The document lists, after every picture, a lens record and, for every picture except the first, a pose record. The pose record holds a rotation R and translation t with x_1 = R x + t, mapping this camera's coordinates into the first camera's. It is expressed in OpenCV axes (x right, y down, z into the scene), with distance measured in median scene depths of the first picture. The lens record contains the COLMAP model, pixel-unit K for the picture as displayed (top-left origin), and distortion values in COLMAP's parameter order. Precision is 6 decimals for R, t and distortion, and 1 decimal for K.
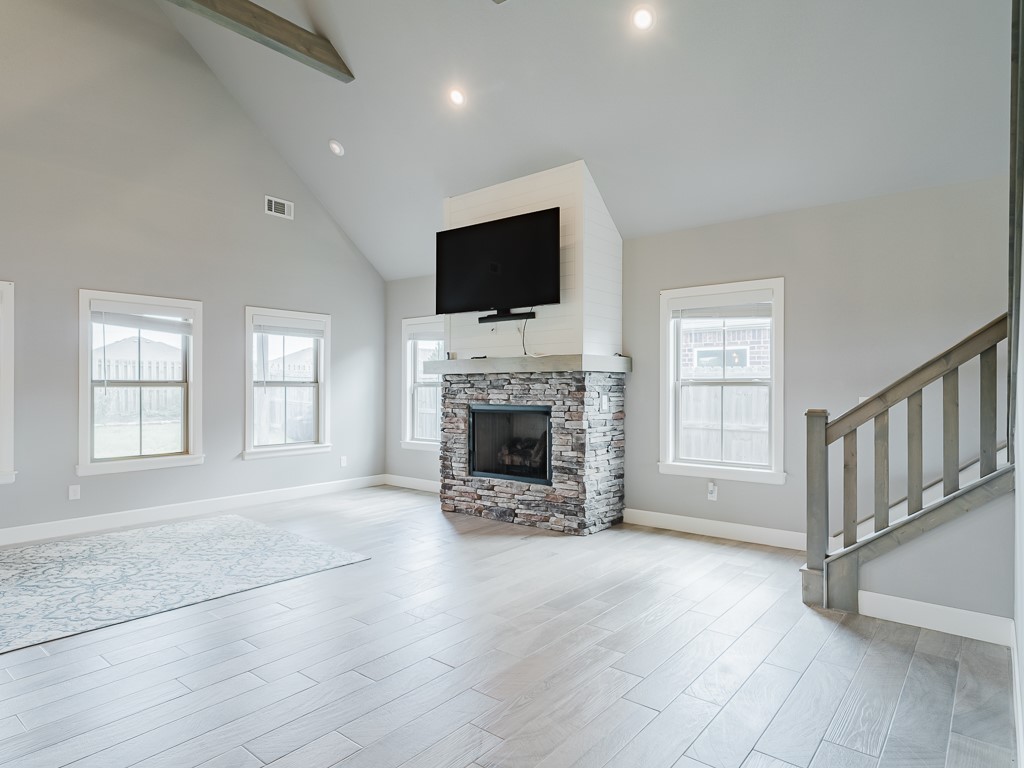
lens RADIAL K [[601.8, 0, 512.6], [0, 601.8, 385.4], [0, 0, 1]] dist [-0.006508, -0.001075]
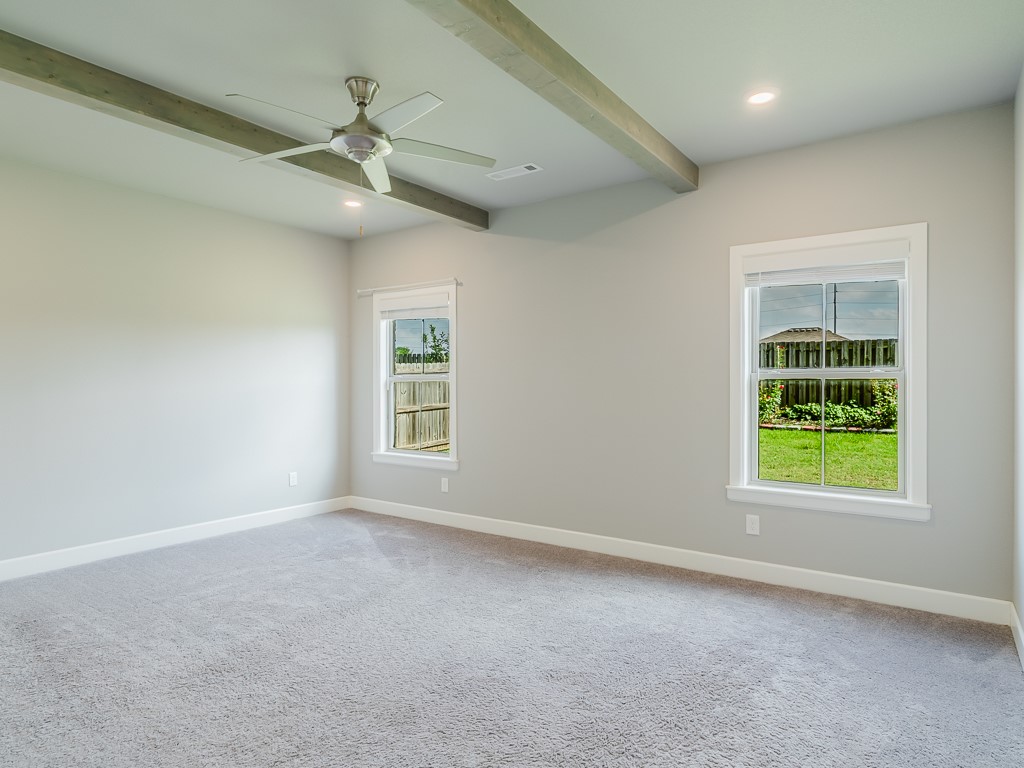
lens RADIAL K [[601.8, 0, 512.8], [0, 601.8, 381.0], [0, 0, 1]] dist [-0.006508, -0.001075]
pose [[0.998717, 0.004274, 0.050451, -0.054293], [-0.004436, 0.999985, 0.003115, 0.002926], [-0.050436, -0.003334, 0.998722, 0.274129]]
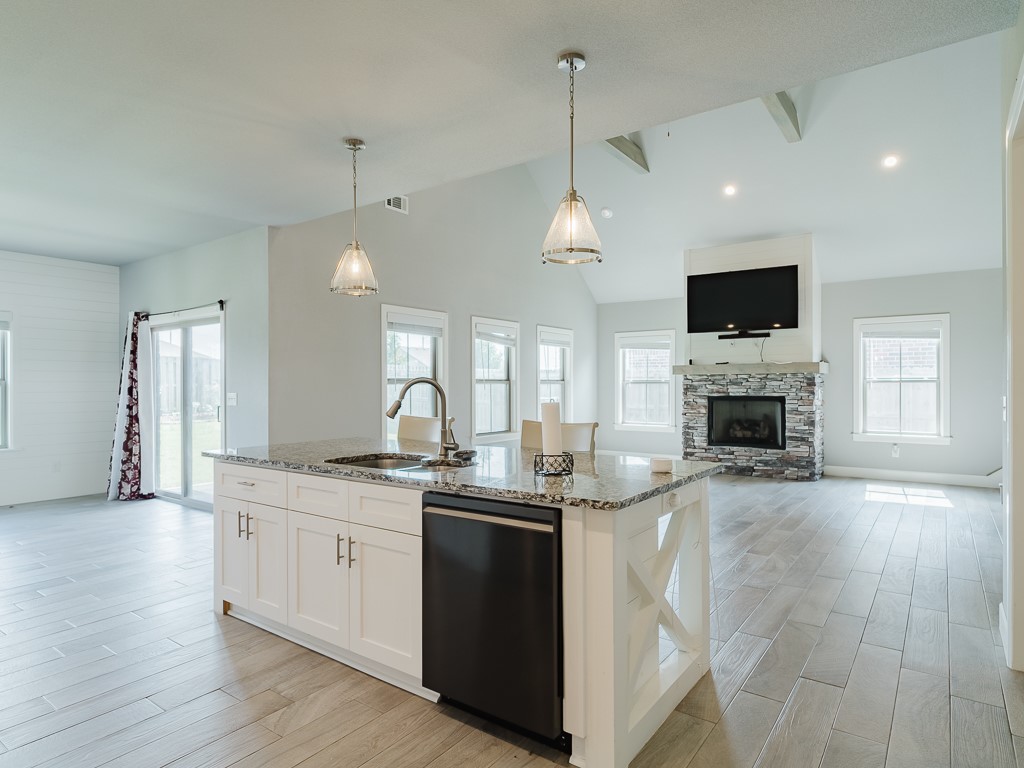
lens RADIAL K [[601.8, 0, 515.2], [0, 601.8, 381.1], [0, 0, 1]] dist [-0.006508, -0.001075]
pose [[0.998170, -0.000554, 0.060460, -0.657425], [0.000715, 0.999996, -0.002647, 0.000006], [-0.060458, 0.002685, 0.998167, -0.426002]]
